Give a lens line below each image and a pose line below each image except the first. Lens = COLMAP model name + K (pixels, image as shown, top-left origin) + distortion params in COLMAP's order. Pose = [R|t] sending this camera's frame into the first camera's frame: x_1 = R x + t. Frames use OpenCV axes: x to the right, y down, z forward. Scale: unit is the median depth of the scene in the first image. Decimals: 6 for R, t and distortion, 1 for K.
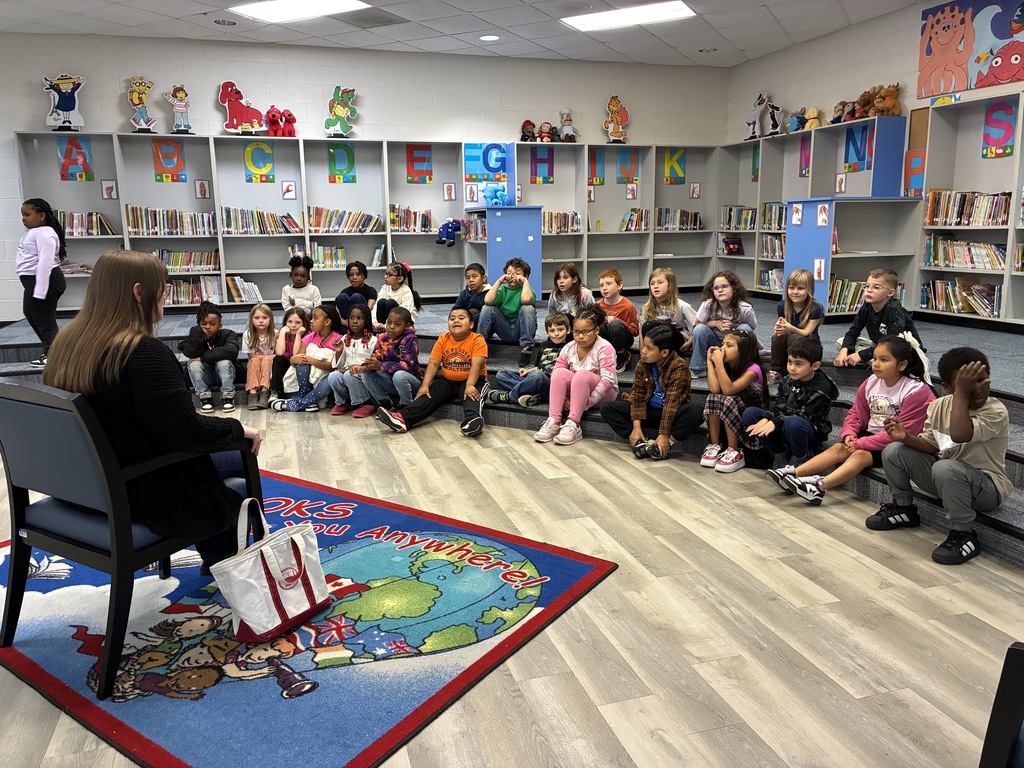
lens RADIAL K [[779.5, 0, 512.2], [0, 779.5, 381.9], [0, 0, 1]] dist [0.005735, -0.020166]
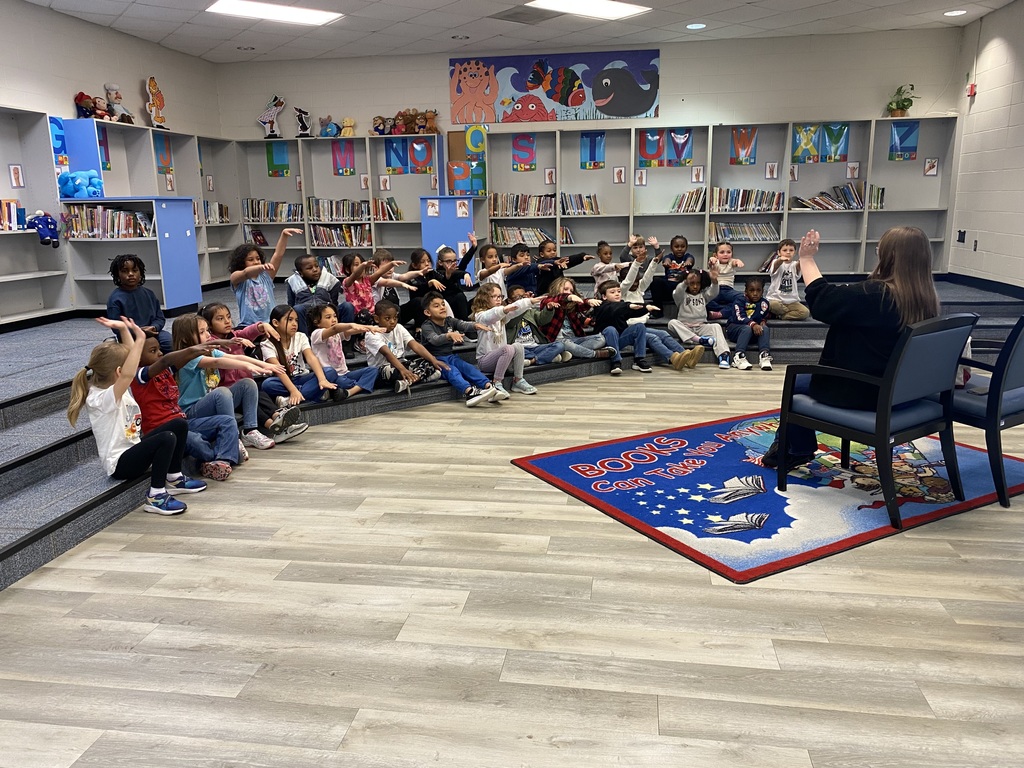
lens RADIAL K [[777.2, 0, 513.0], [0, 777.2, 385.7], [0, 0, 1]] dist [0.013331, -0.018506]
pose [[0.443466, -0.196150, 0.874565, -0.765925], [0.185474, 0.974722, 0.124566, -0.069242], [-0.876891, 0.106968, 0.468637, 0.336084]]
